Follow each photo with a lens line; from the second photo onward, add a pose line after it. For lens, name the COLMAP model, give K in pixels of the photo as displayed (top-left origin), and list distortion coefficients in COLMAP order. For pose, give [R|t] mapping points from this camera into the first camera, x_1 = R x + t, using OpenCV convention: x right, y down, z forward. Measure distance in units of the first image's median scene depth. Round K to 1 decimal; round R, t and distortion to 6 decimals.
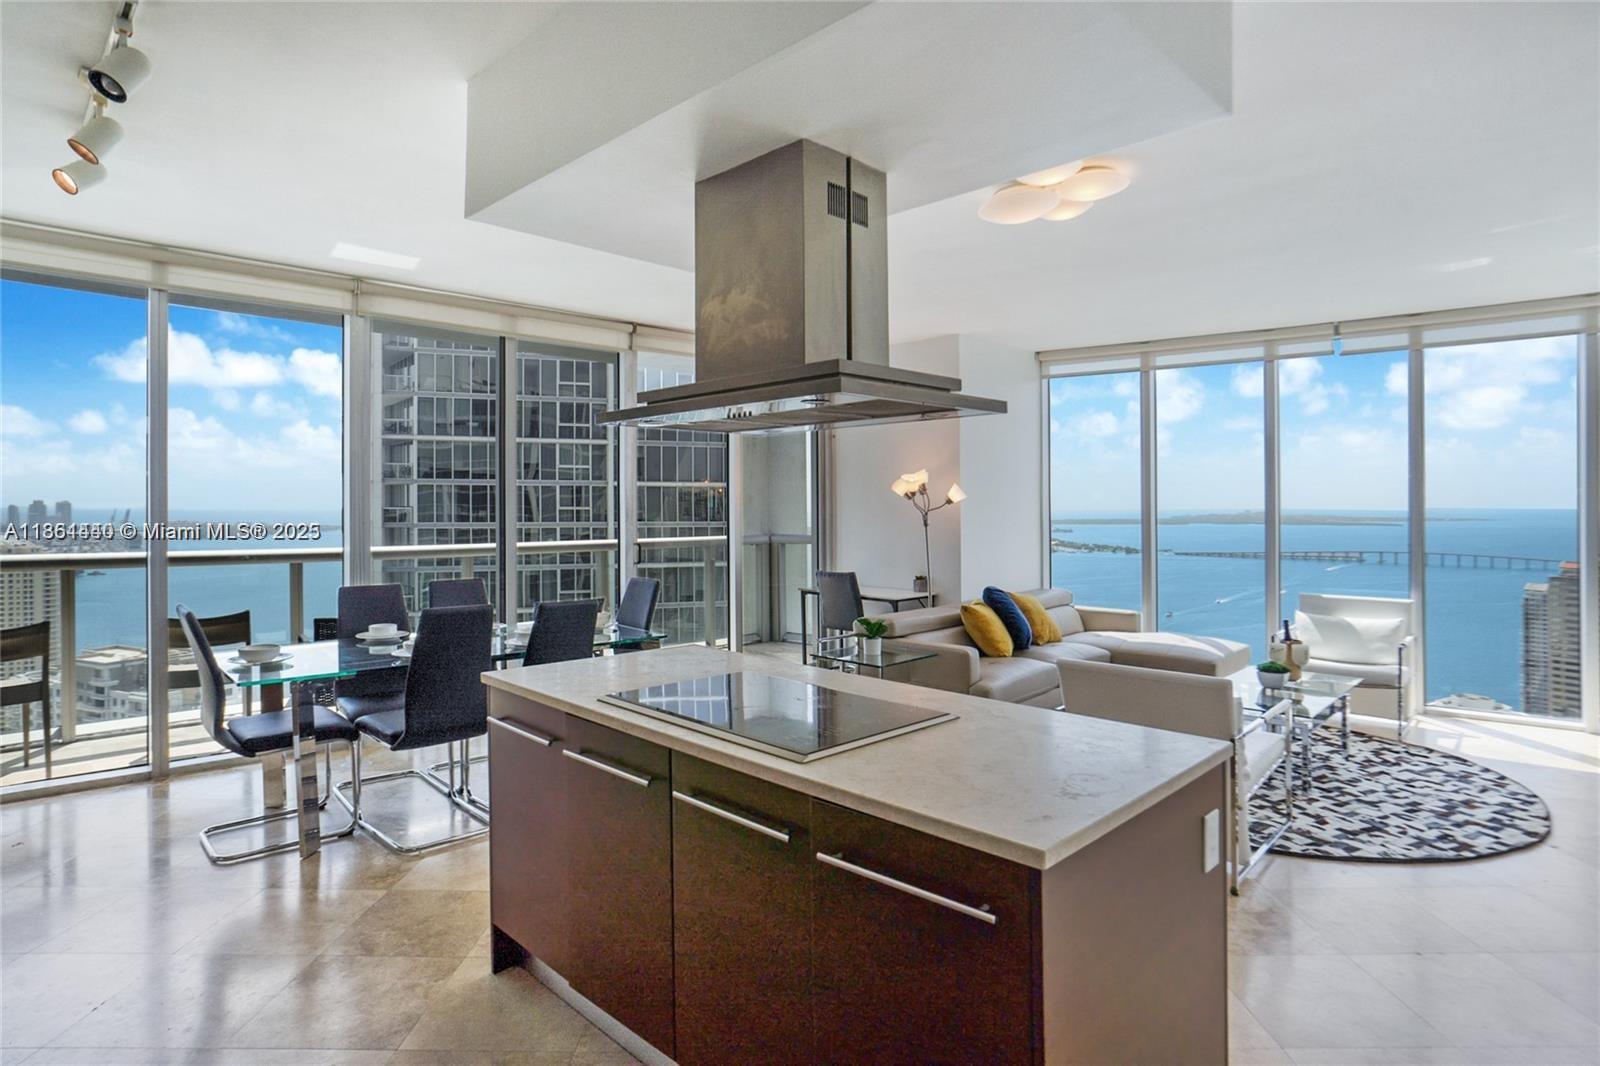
lens RADIAL K [[850.8, 0, 815.4], [0, 850.8, 506.0], [0, 0, 1]] dist [-0.030523, 0.012216]
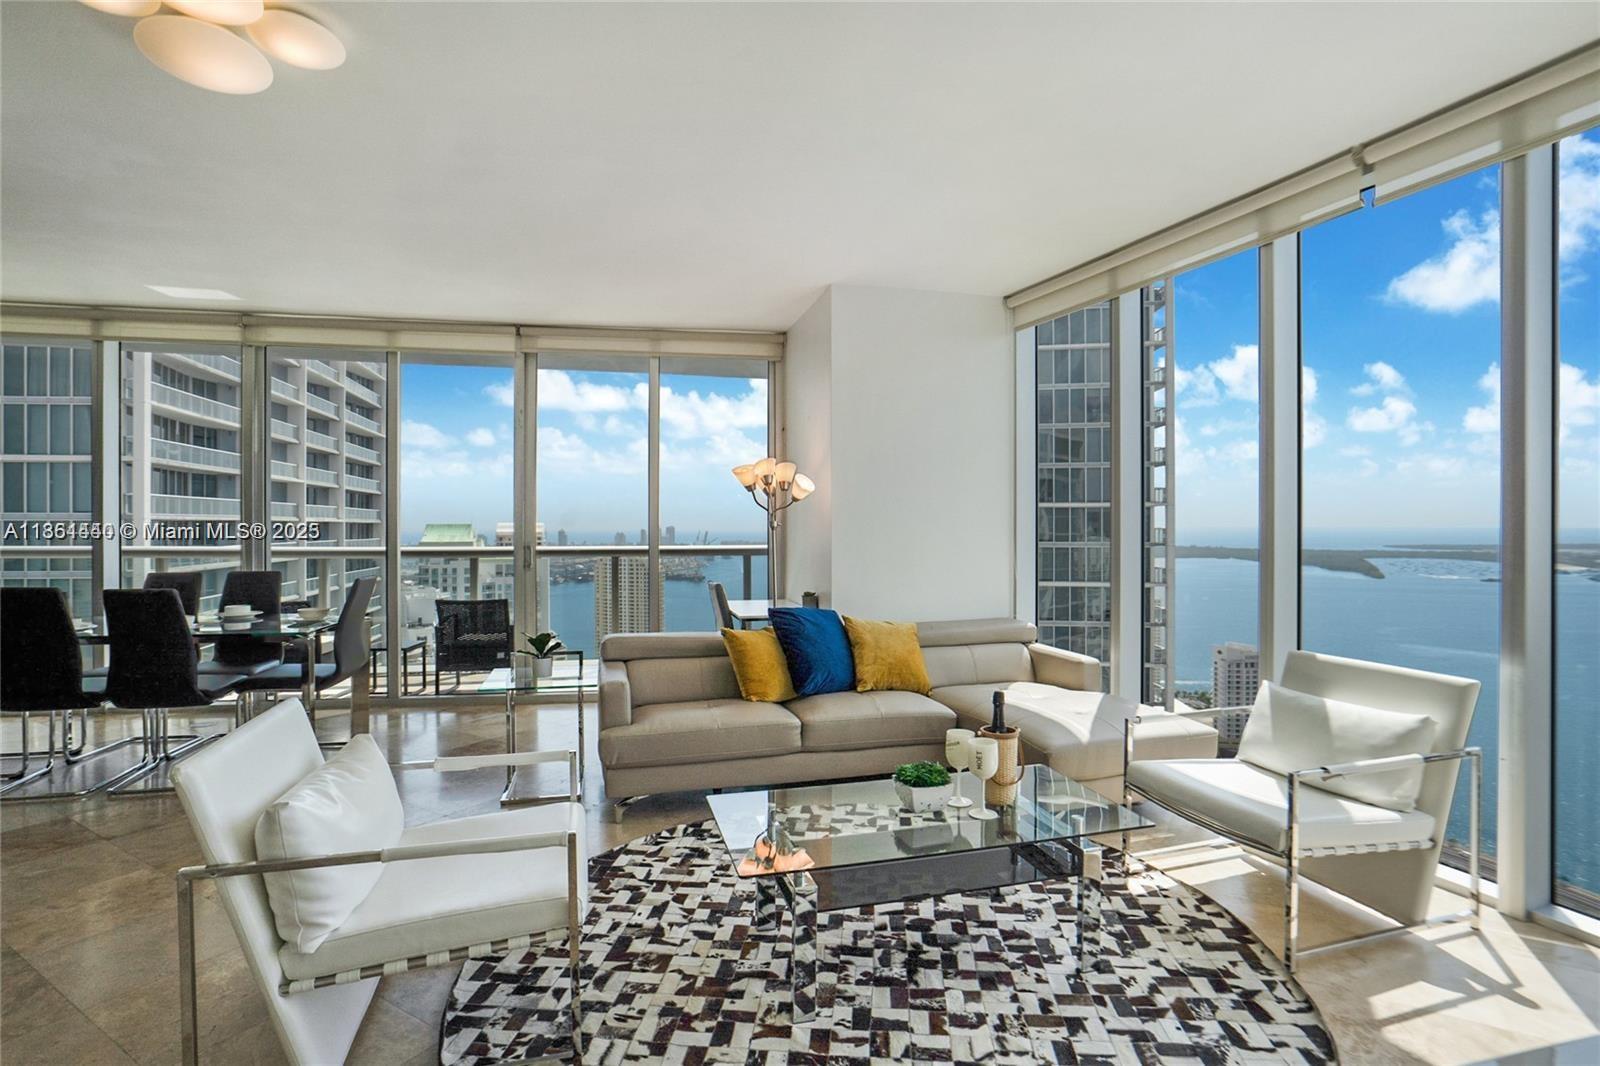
lens RADIAL K [[790.1, 0, 800.0], [0, 790.1, 533.0], [0, 0, 1]] dist [-0.028121, 0.000300]
pose [[0.855726, 0.002981, -0.517420, 0.758331], [0.000108, 0.999982, 0.005941, 0.032737], [0.517429, -0.005140, 0.855711, 0.527078]]
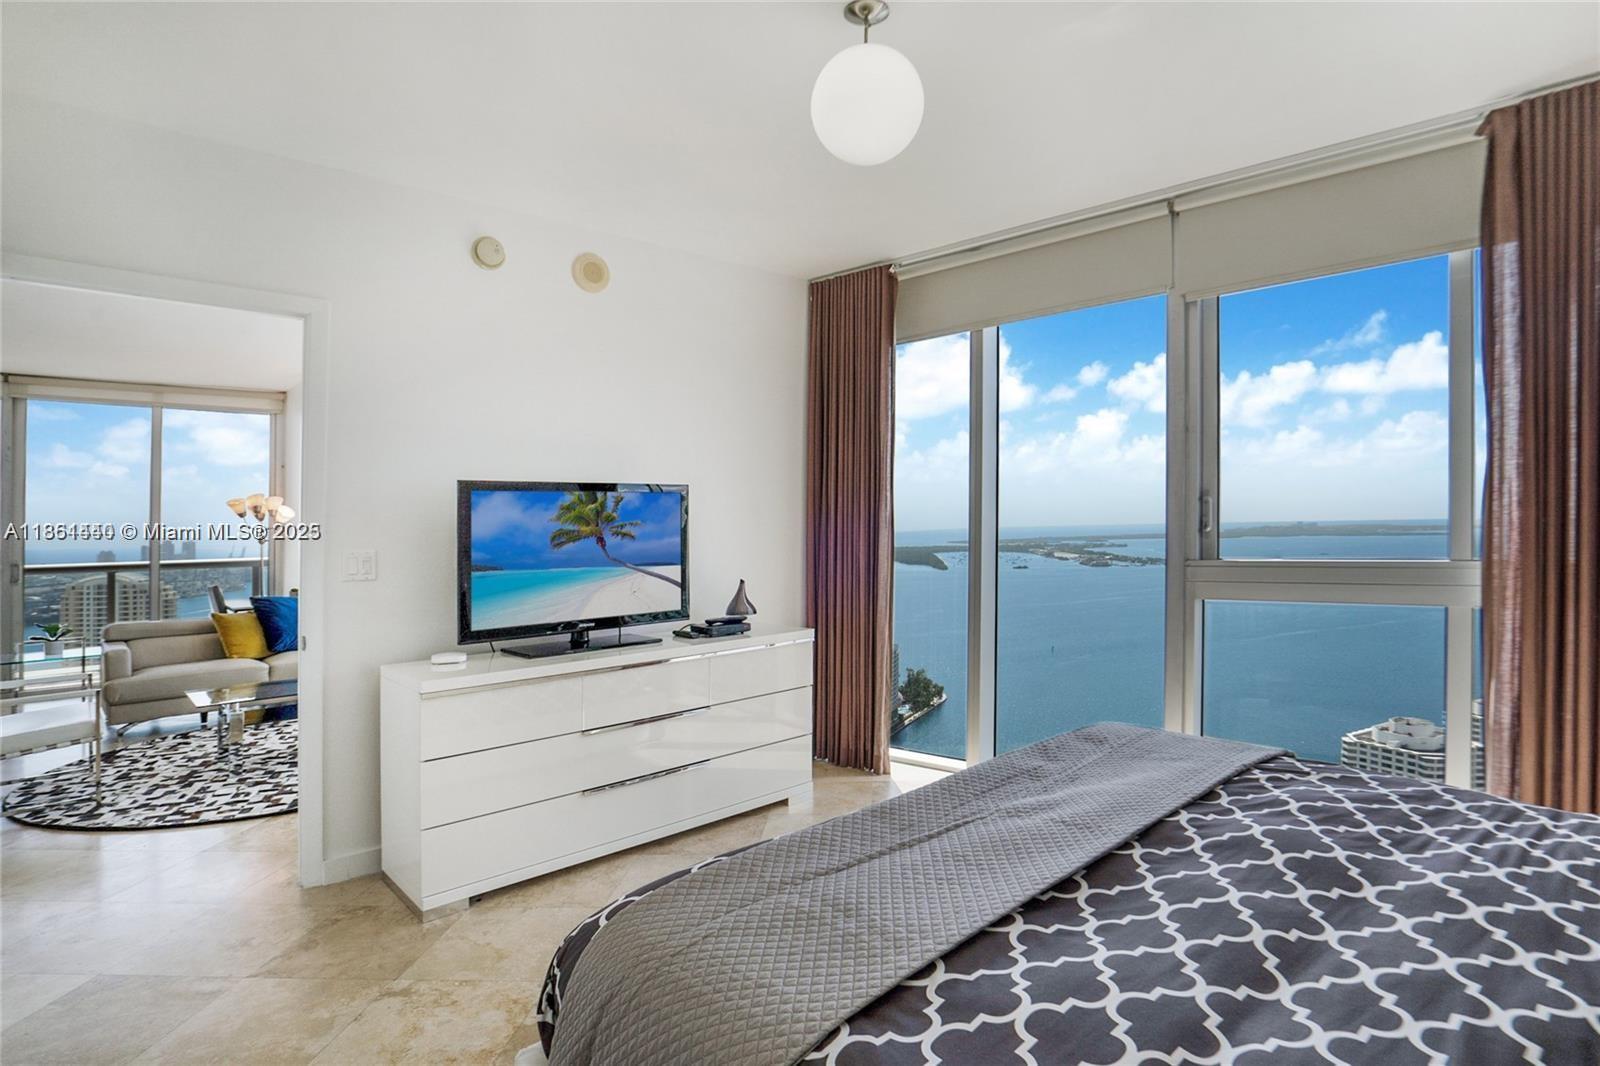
lens RADIAL K [[789.6, 0, 828.7], [0, 789.6, 493.9], [0, 0, 1]] dist [-0.045346, 0.012554]
pose [[0.999749, -0.018453, -0.012706, 1.258625], [0.017818, 0.998669, -0.048395, 0.031016], [0.013582, 0.048157, 0.998747, -0.018519]]
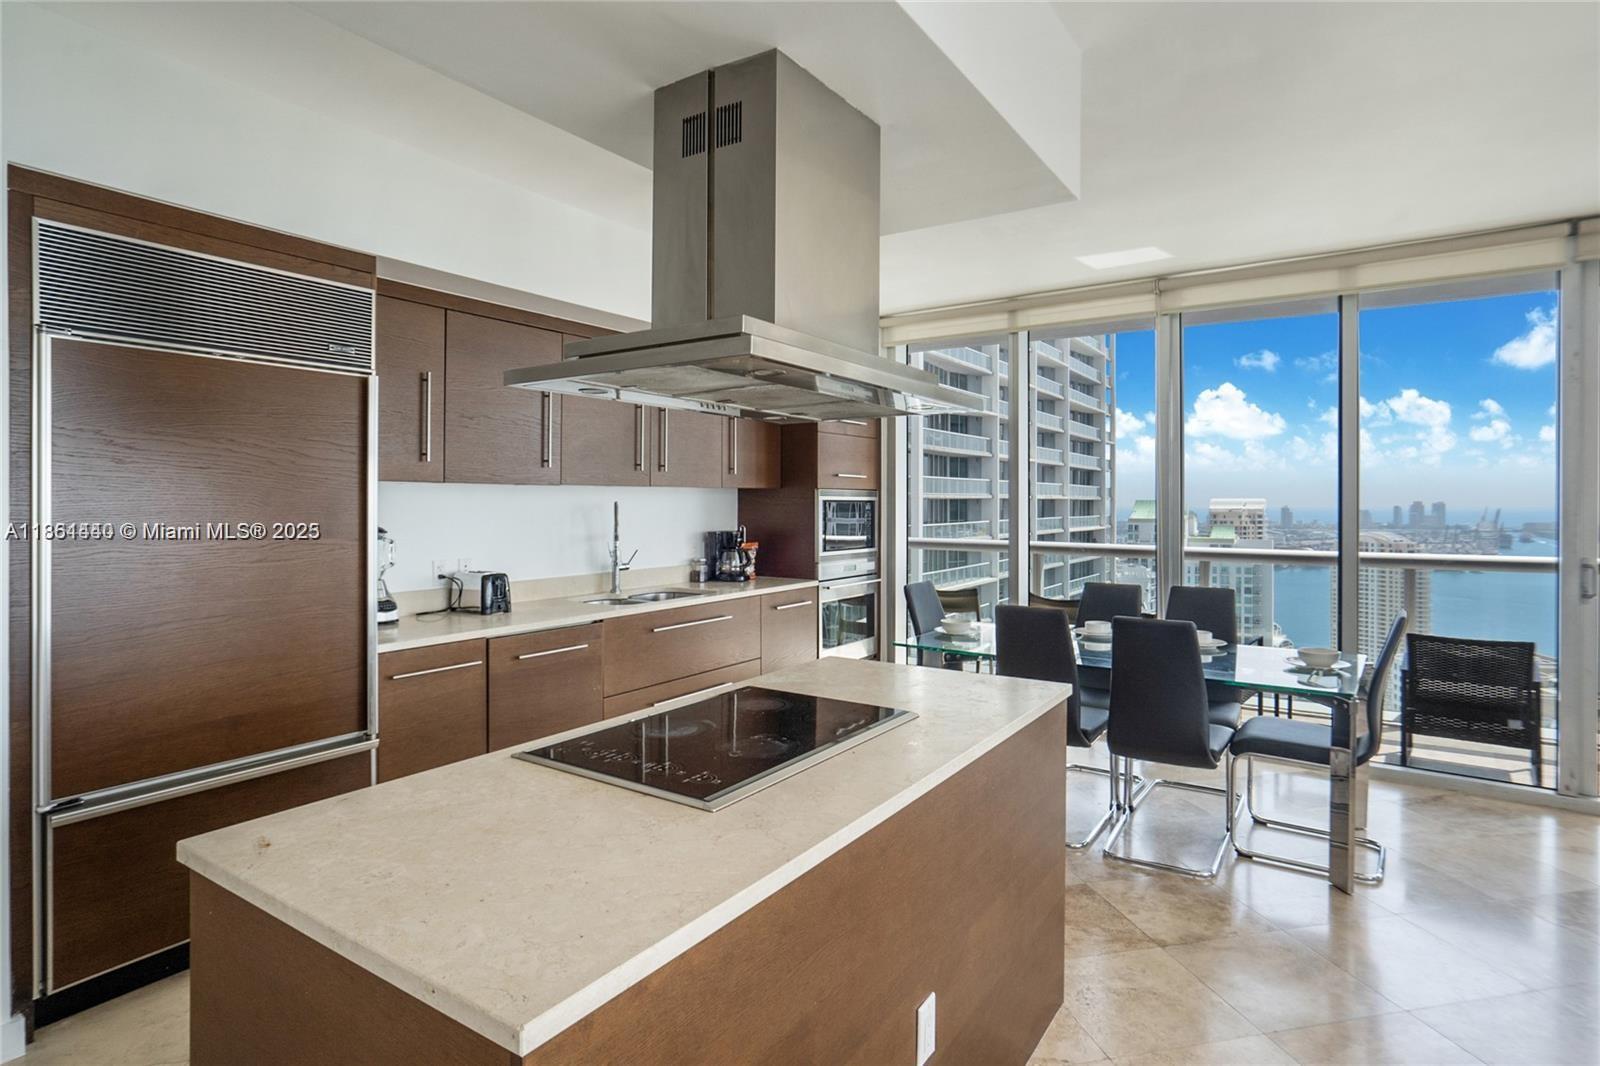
lens RADIAL K [[850.8, 0, 815.4], [0, 850.8, 506.0], [0, 0, 1]] dist [-0.030523, 0.012216]
pose [[0.212275, 0.002553, -0.977207, 0.395092], [-0.001944, 0.999996, 0.002190, 0.000148], [0.977208, 0.001435, 0.212279, 0.433206]]
